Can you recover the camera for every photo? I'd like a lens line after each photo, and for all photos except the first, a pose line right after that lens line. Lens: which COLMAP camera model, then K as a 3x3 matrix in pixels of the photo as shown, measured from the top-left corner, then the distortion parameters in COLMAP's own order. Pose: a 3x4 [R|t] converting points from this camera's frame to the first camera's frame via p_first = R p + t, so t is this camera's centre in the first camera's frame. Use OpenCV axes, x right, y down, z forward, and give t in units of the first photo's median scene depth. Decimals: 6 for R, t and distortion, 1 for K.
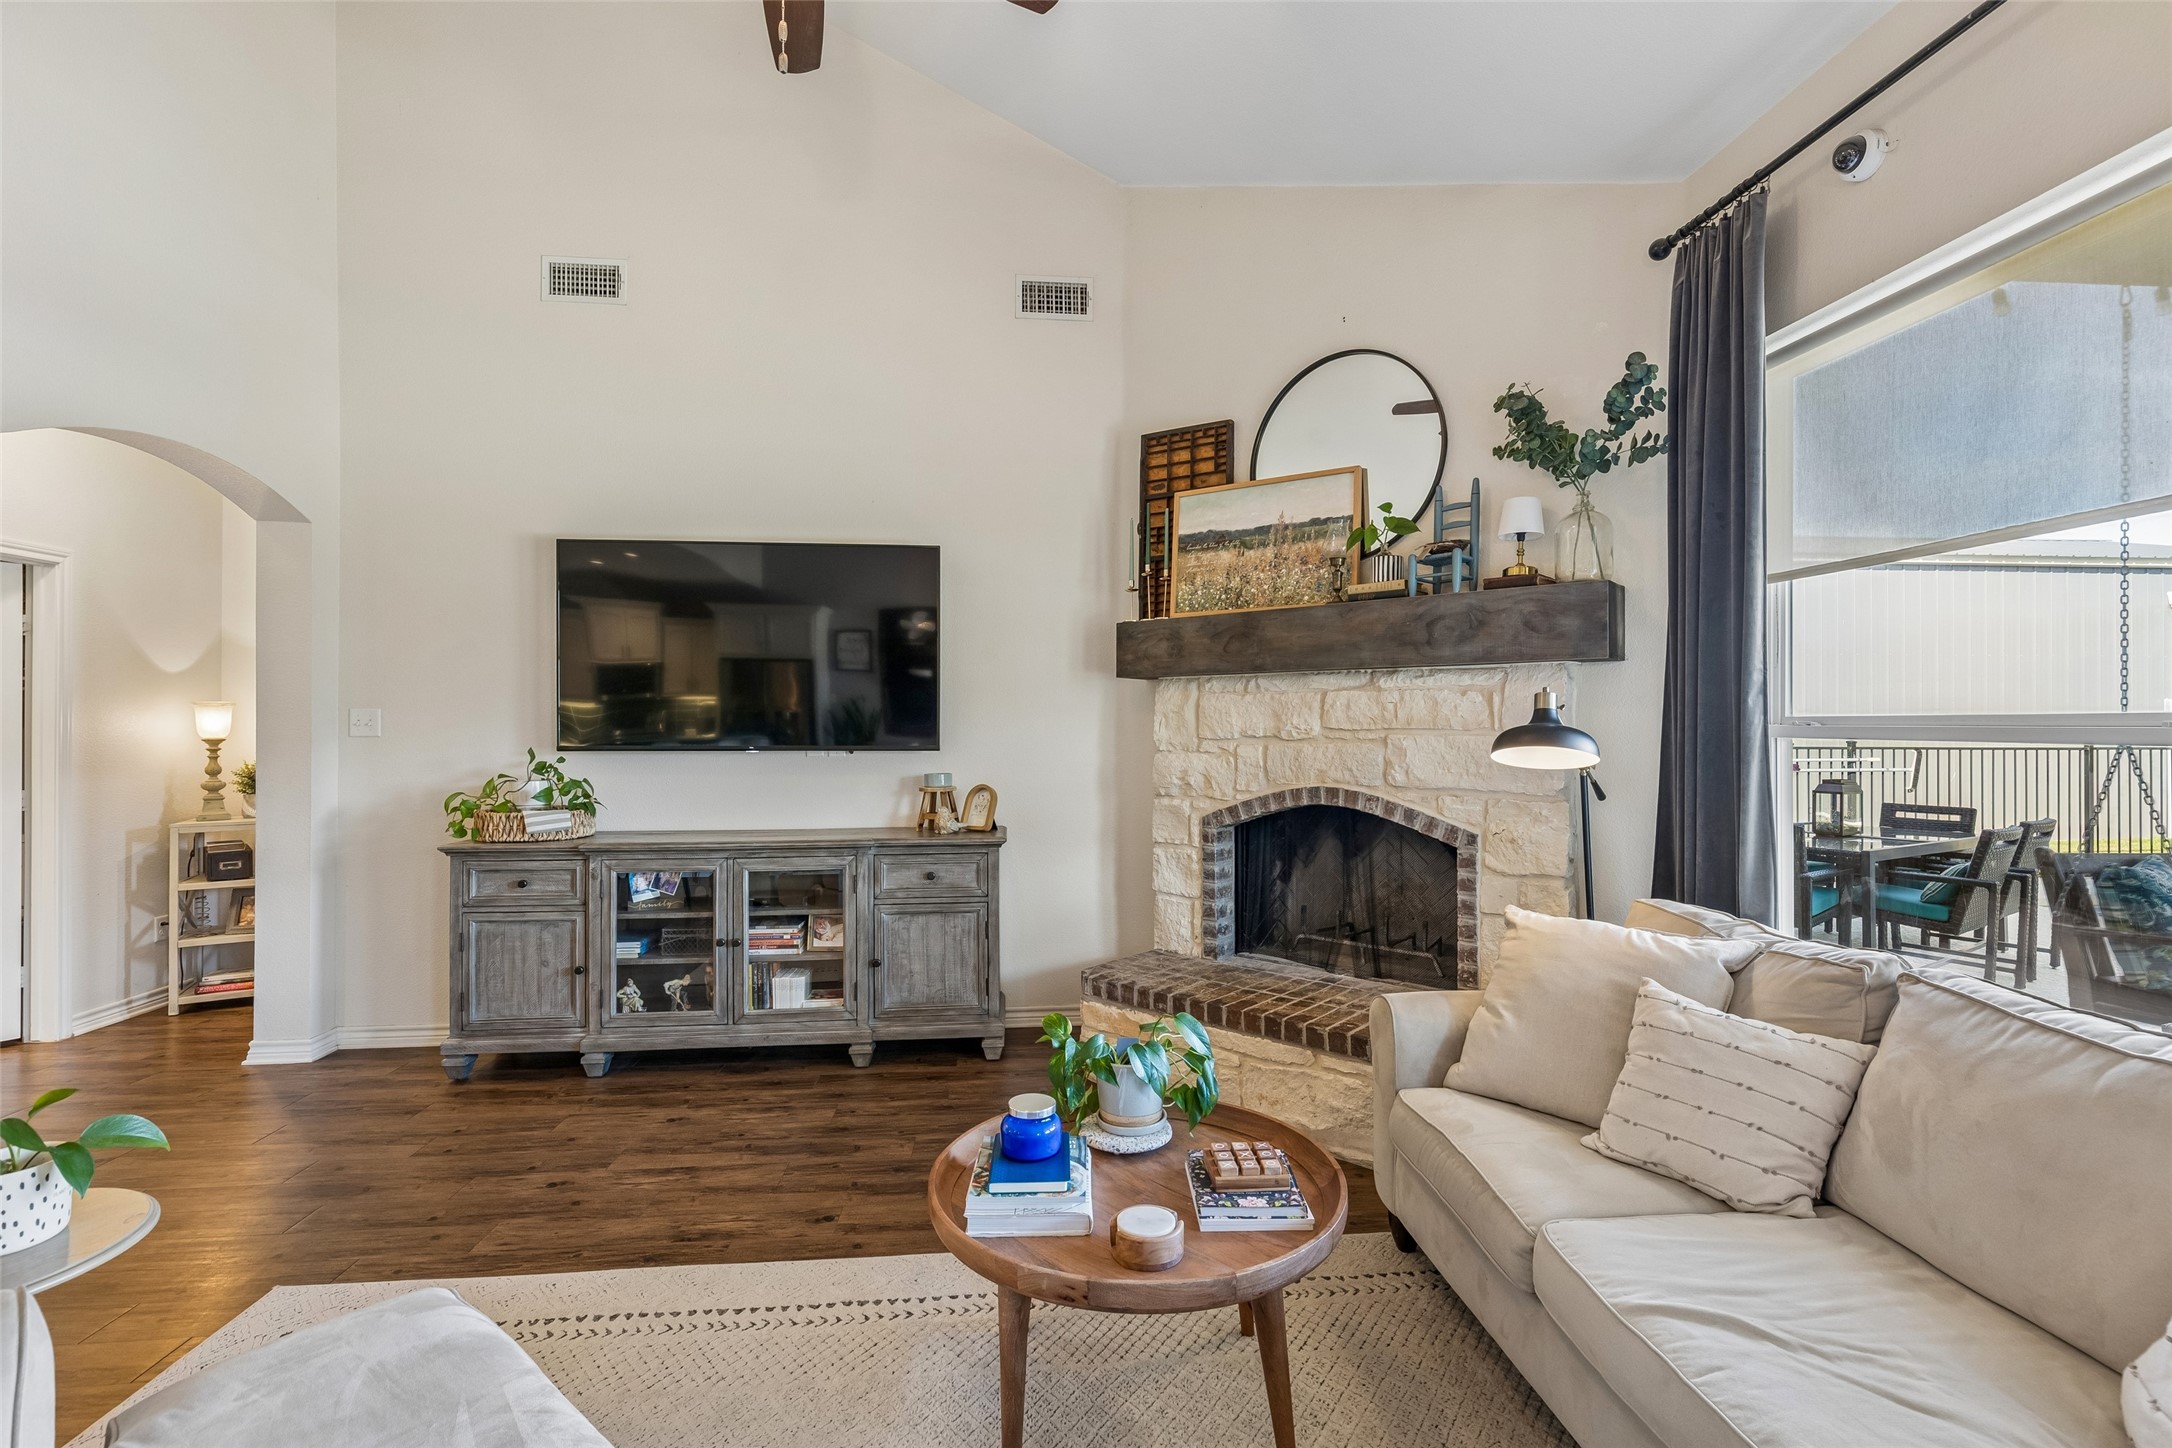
lens RADIAL K [[977.9, 0, 1101.1], [0, 977.9, 723.8], [0, 0, 1]] dist [0.010807, -0.000901]
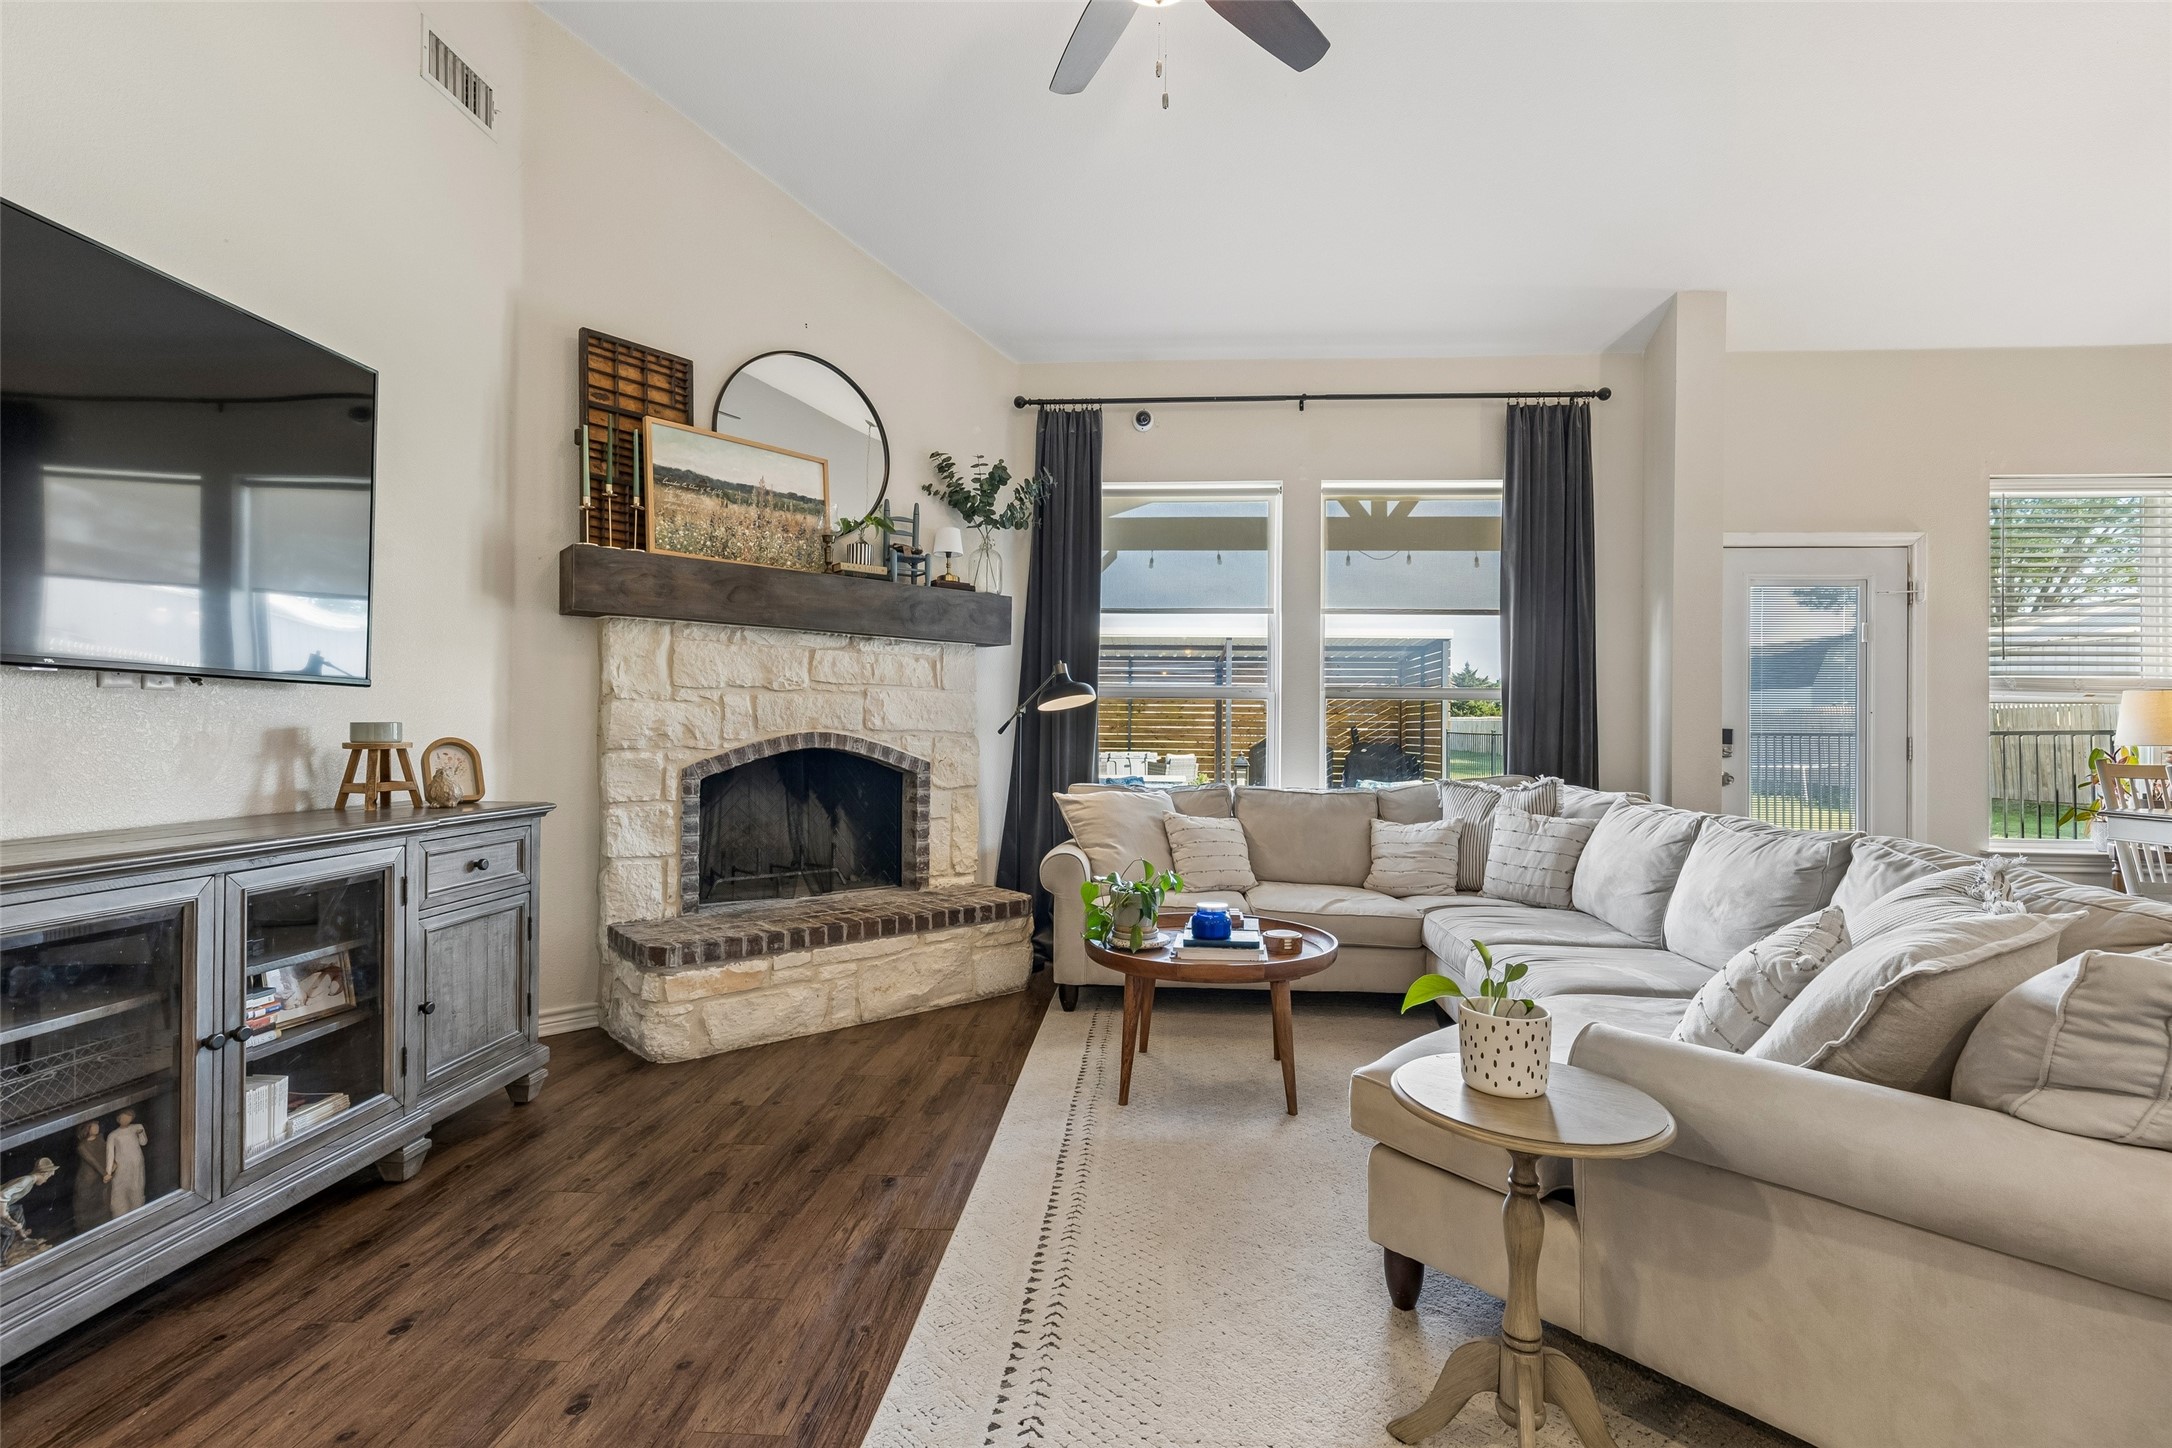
lens RADIAL K [[977.9, 0, 1099.0], [0, 977.9, 732.5], [0, 0, 1]] dist [0.010807, -0.000901]
pose [[0.157049, 0.002355, 0.987588, -0.814317], [-0.010204, 0.999948, -0.000762, 0.059234], [-0.987538, -0.009958, 0.157065, 0.469648]]
